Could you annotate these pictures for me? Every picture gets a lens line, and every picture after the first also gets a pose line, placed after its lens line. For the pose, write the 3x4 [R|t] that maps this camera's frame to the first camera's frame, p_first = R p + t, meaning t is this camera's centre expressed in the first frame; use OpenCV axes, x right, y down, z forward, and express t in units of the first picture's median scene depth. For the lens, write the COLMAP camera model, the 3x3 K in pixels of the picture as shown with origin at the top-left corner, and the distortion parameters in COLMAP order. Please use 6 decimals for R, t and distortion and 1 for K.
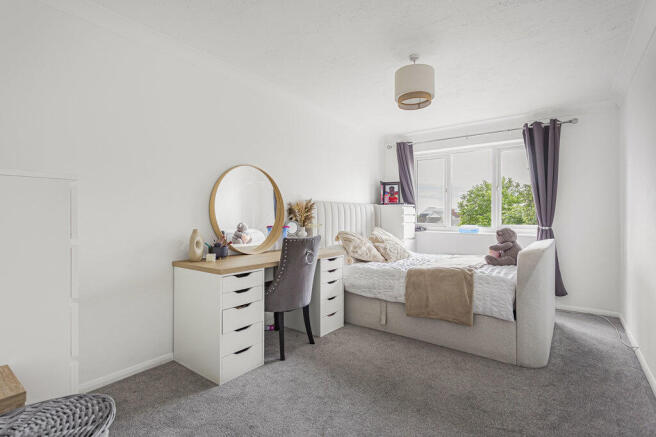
lens RADIAL K [[322.7, 0, 327.9], [0, 322.7, 199.7], [0, 0, 1]] dist [0.001803, 0.000522]
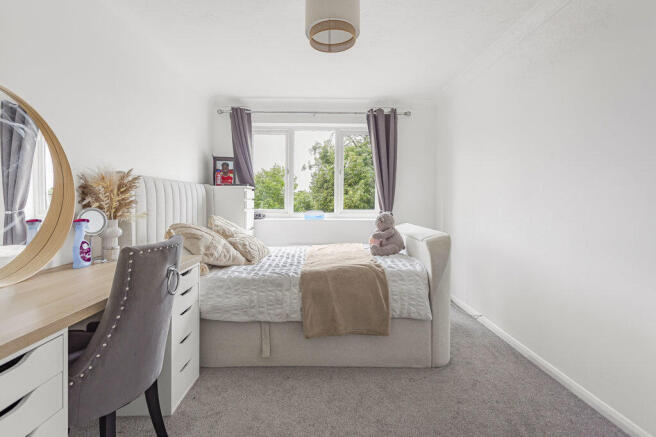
lens RADIAL K [[322.7, 0, 327.9], [0, 322.7, 199.7], [0, 0, 1]] dist [0.001803, 0.000522]
pose [[0.781439, 0.005458, 0.623957, -0.137081], [-0.034052, 0.998845, 0.033909, 0.019527], [-0.623051, -0.047745, 0.780722, 0.343116]]
